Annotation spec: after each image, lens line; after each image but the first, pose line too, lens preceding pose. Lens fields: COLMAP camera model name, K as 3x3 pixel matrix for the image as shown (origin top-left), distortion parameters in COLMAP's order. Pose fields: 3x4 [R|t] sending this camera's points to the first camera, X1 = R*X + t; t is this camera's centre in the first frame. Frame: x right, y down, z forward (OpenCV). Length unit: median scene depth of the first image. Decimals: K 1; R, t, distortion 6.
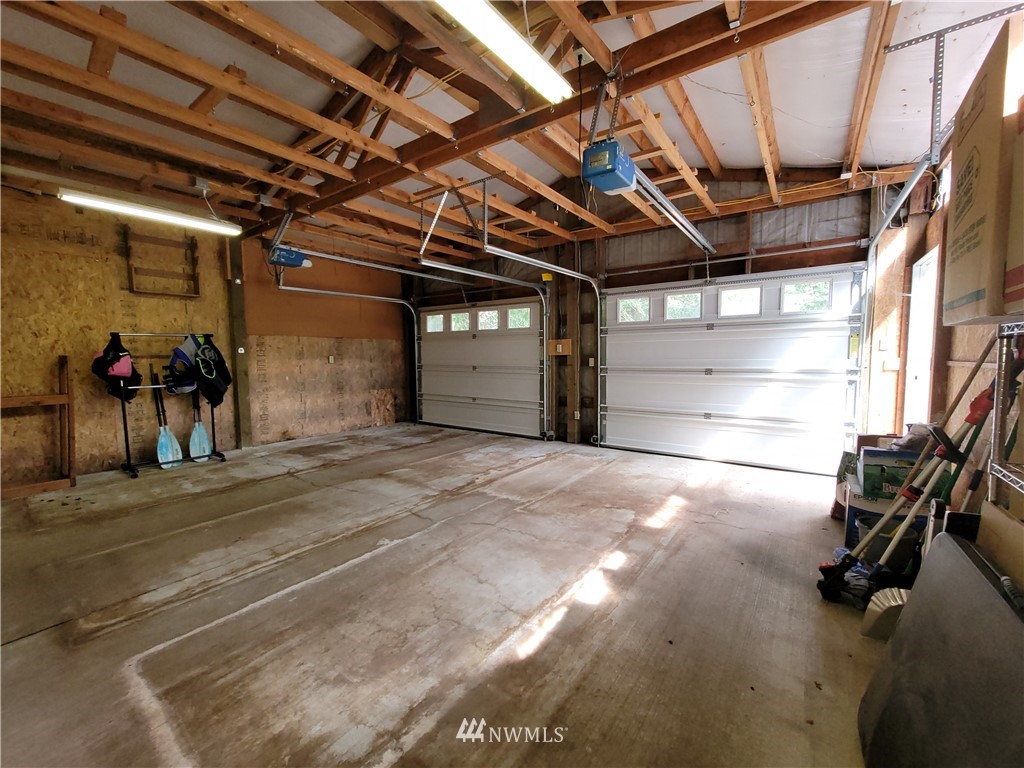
lens RADIAL K [[416.7, 0, 516.0], [0, 416.7, 383.5], [0, 0, 1]] dist [-0.006933, -0.000243]
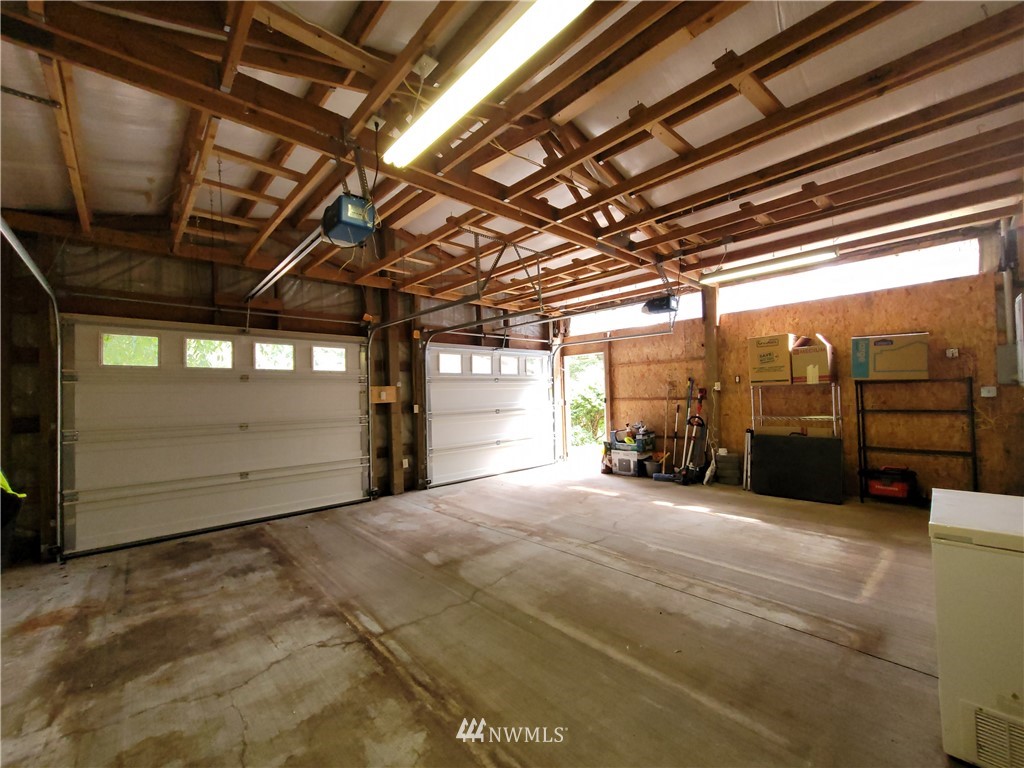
lens RADIAL K [[416.7, 0, 516.3], [0, 416.7, 383.4], [0, 0, 1]] dist [-0.006933, -0.000243]
pose [[0.205248, 0.032005, 0.978187, -1.018986], [0.095365, 0.994055, -0.052535, -0.046324], [-0.974053, 0.104068, 0.200976, 0.699204]]
